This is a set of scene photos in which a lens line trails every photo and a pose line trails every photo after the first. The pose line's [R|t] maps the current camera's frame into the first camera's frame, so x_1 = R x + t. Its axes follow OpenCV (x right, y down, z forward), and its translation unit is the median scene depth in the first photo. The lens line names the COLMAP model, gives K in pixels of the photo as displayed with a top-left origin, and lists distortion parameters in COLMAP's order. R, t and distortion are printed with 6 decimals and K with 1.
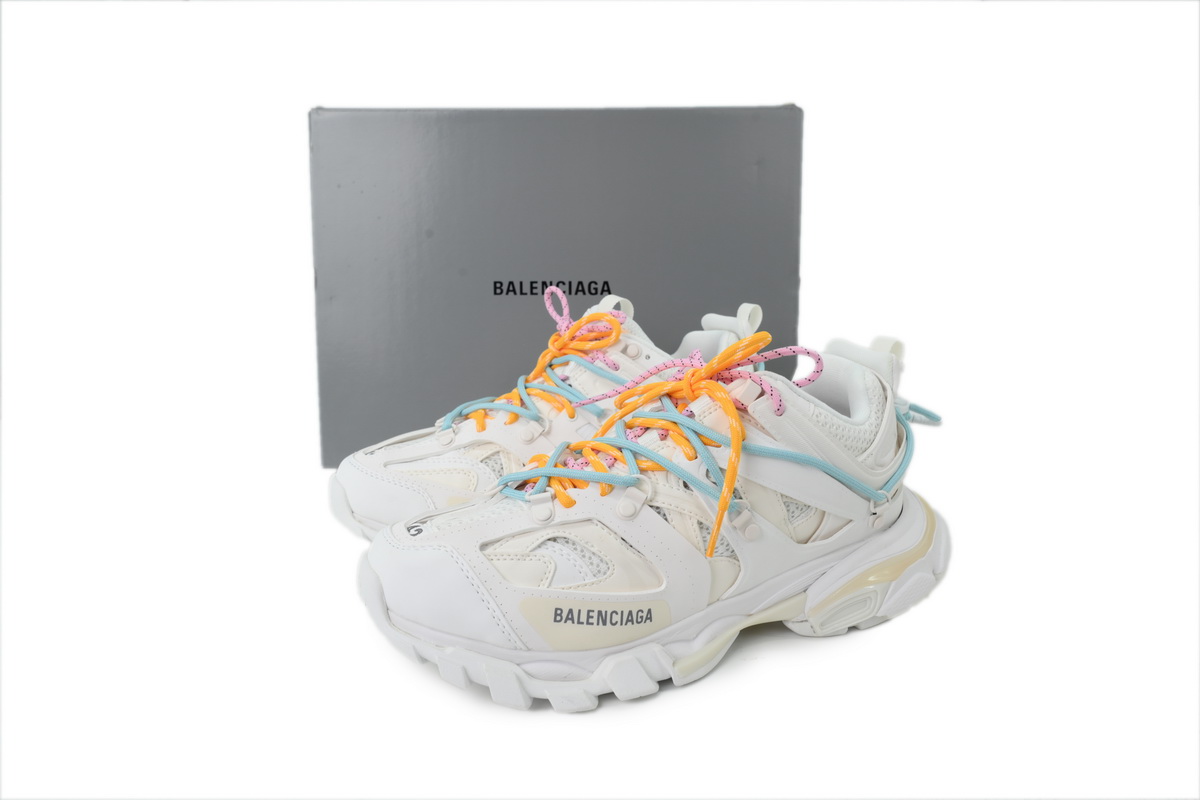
lens RADIAL K [[780.8, 0, 600.0], [0, 780.8, 400.0], [0, 0, 1]] dist [0.000607, -0.000612]
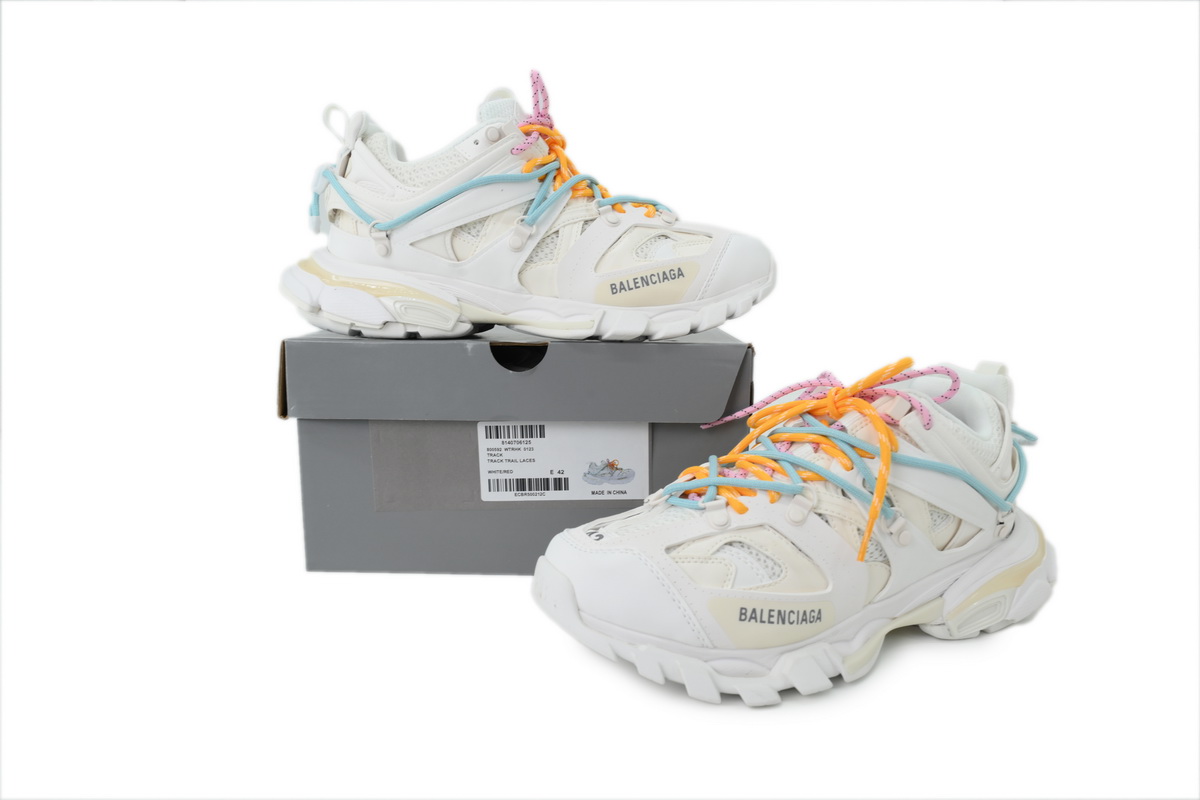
lens RADIAL K [[780.8, 0, 600.0], [0, 780.8, 400.0], [0, 0, 1]] dist [0.000607, -0.000612]
pose [[0.998928, 0.007011, 0.045747, -0.279960], [-0.004730, 0.998750, -0.049770, 0.035898], [-0.046039, 0.049500, 0.997712, -0.061572]]
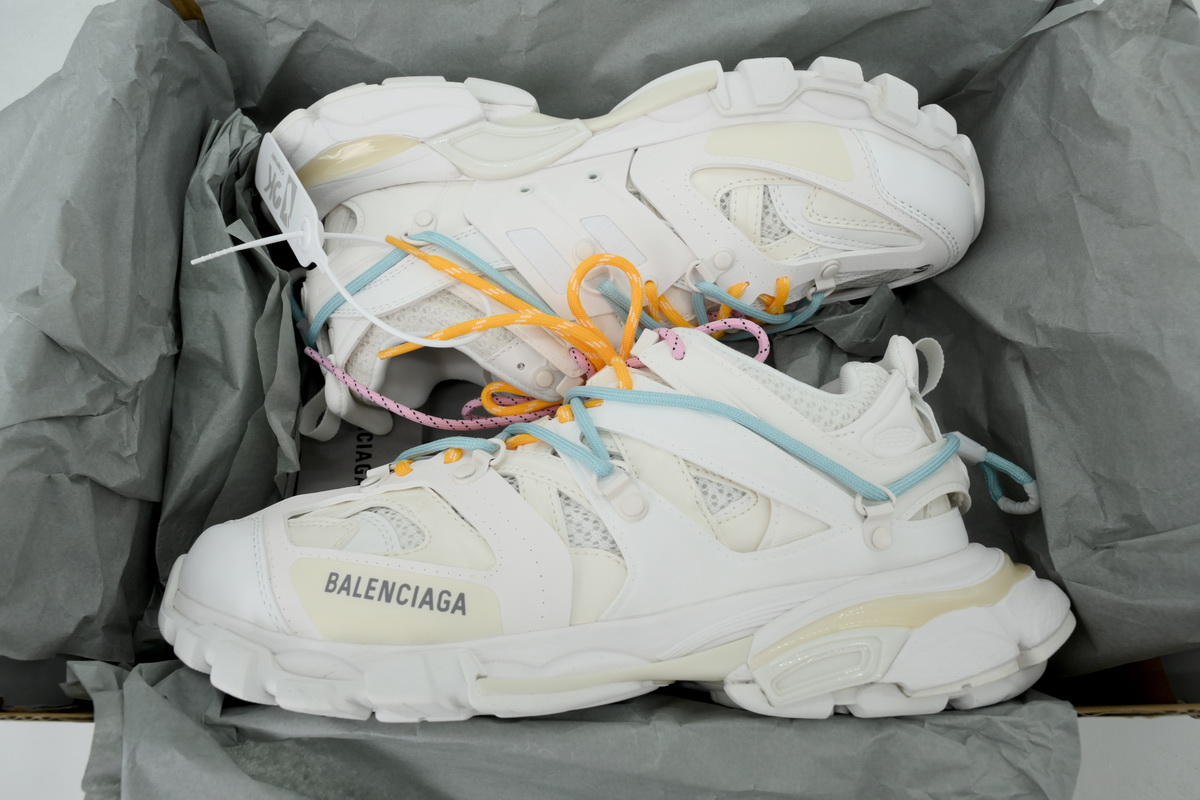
lens RADIAL K [[780.8, 0, 600.0], [0, 780.8, 400.0], [0, 0, 1]] dist [0.000607, -0.000612]
pose [[0.923787, -0.111706, -0.366251, 0.440840], [-0.077634, 0.881994, -0.464822, 0.419205], [0.374954, 0.457830, 0.806103, 0.394991]]
